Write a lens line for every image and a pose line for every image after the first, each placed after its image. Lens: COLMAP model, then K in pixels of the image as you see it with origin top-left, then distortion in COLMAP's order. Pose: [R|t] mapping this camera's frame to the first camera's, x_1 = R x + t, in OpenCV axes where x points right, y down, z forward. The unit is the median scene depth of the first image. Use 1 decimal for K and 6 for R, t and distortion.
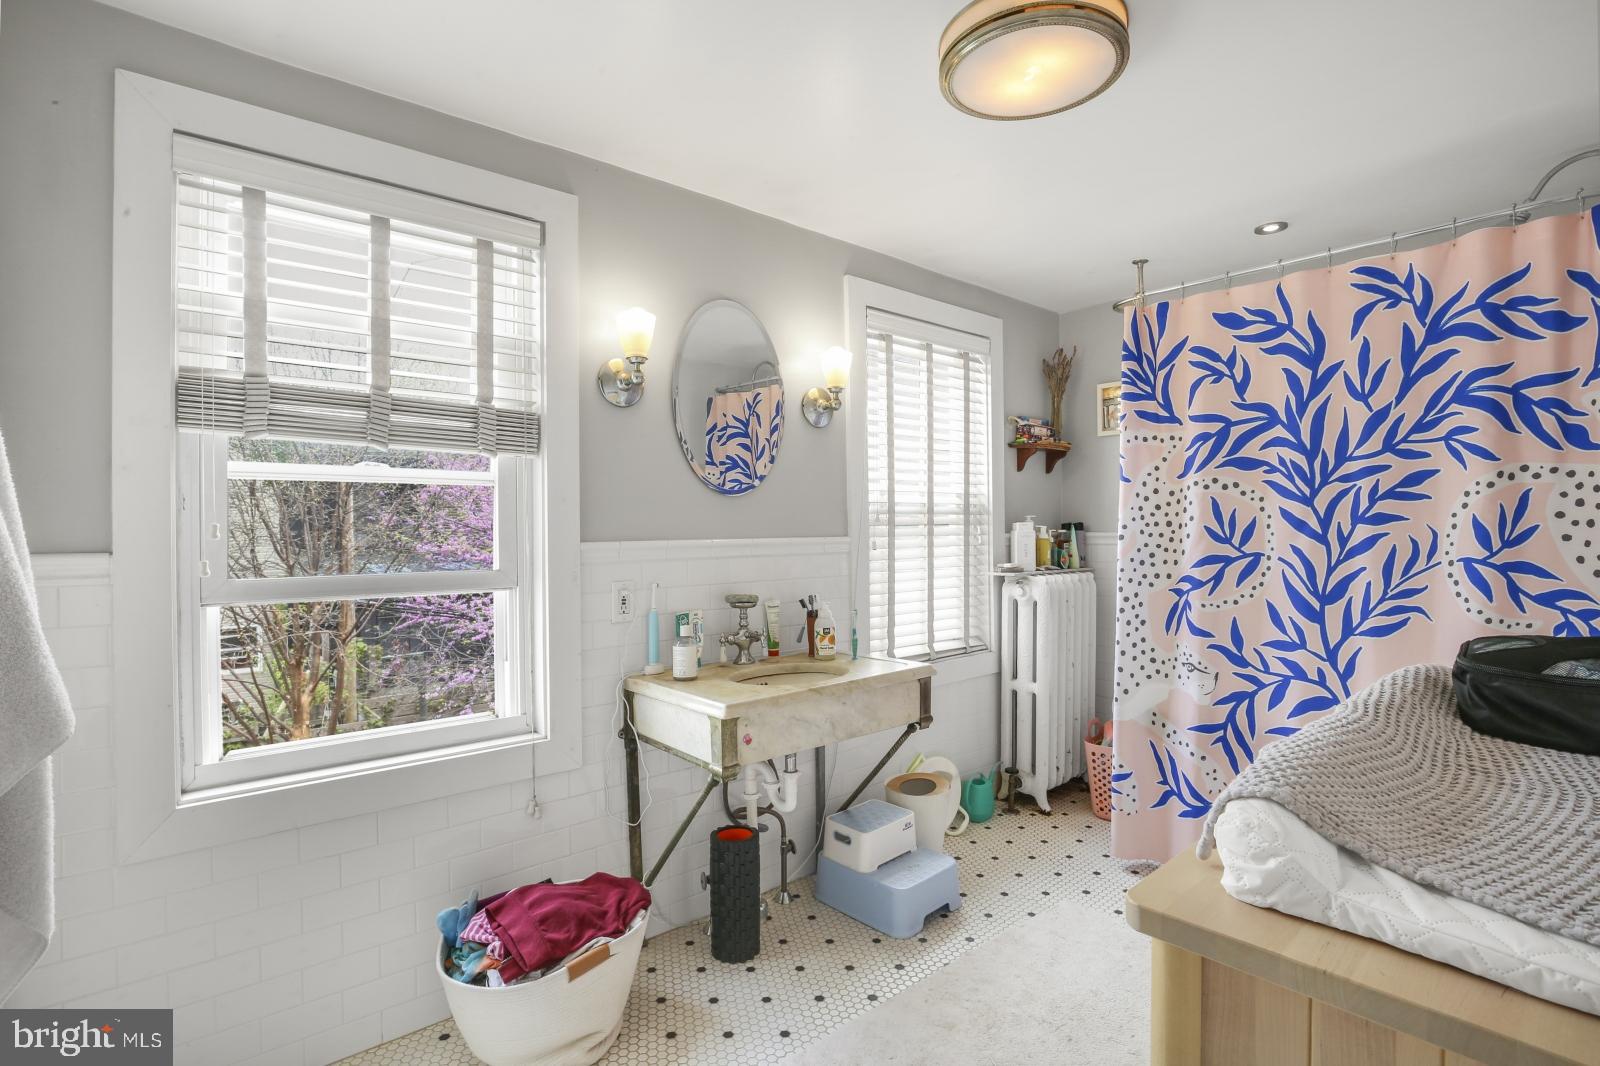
lens RADIAL K [[815.9, 0, 805.1], [0, 815.9, 520.1], [0, 0, 1]] dist [-0.001703, 0.000150]
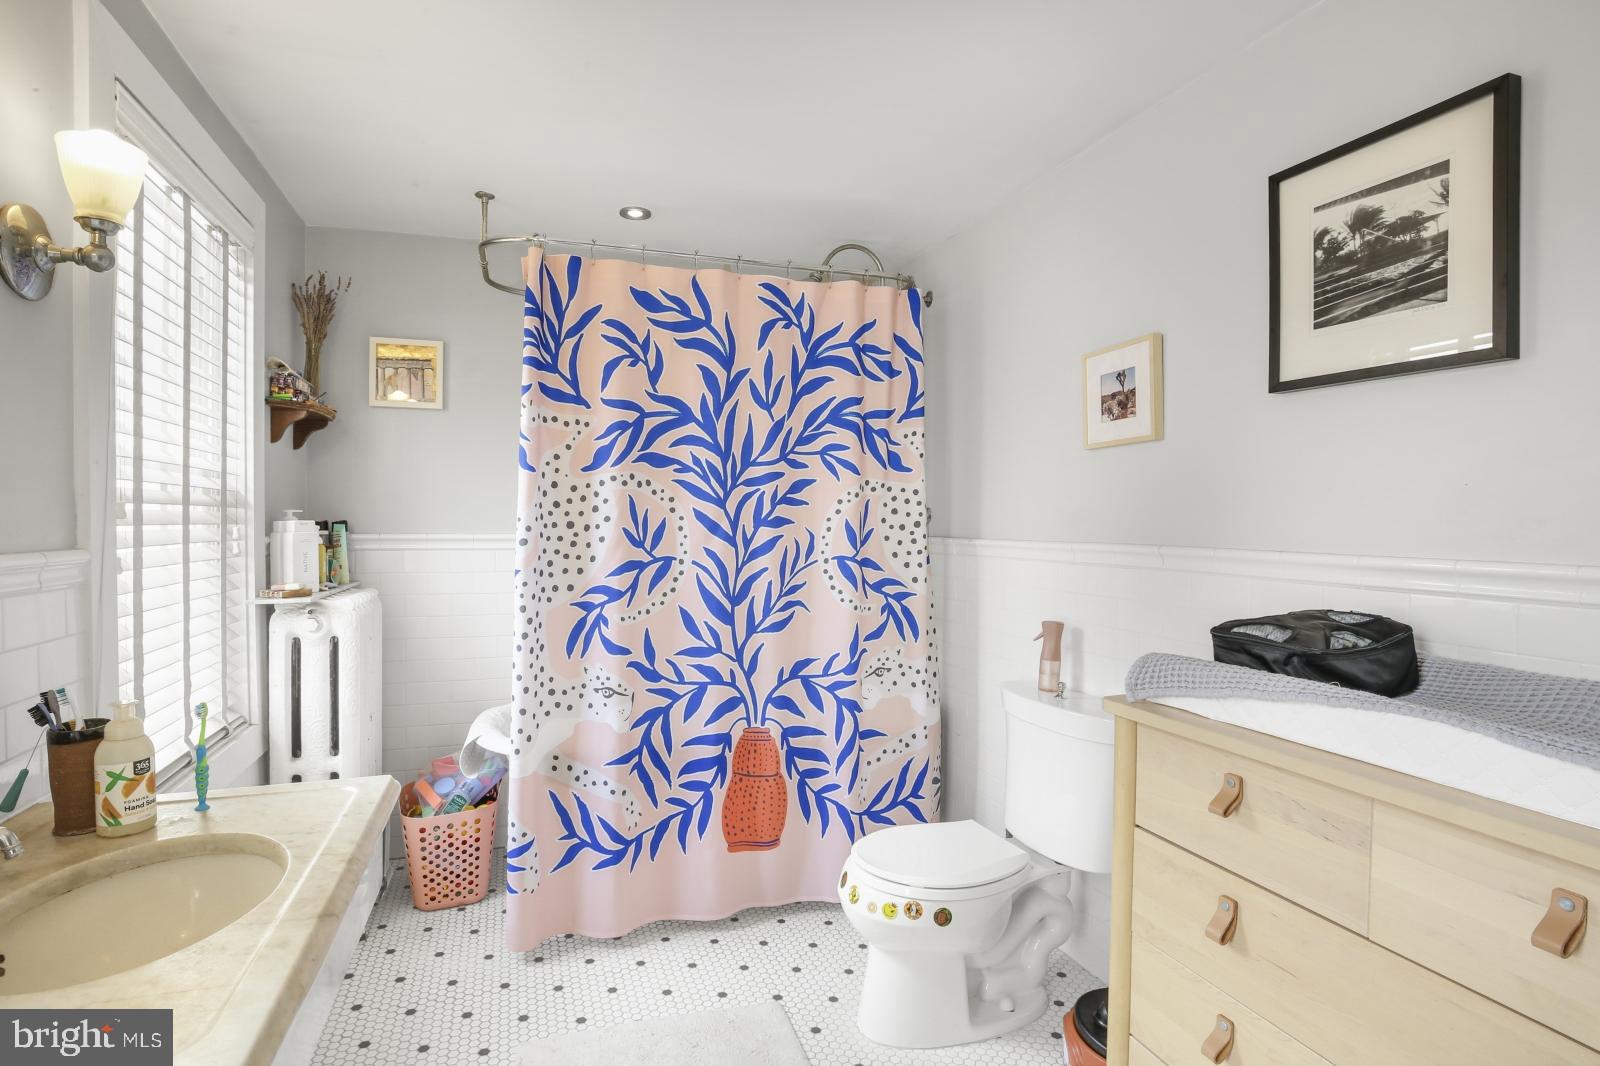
lens RADIAL K [[792.2, 0, 796.3], [0, 792.2, 529.2], [0, 0, 1]] dist [-0.024169, 0.002281]
pose [[0.386335, -0.001650, 0.922357, -0.229230], [-0.013484, 0.999881, 0.007436, -0.000092], [-0.922260, -0.015310, 0.386267, 0.523985]]
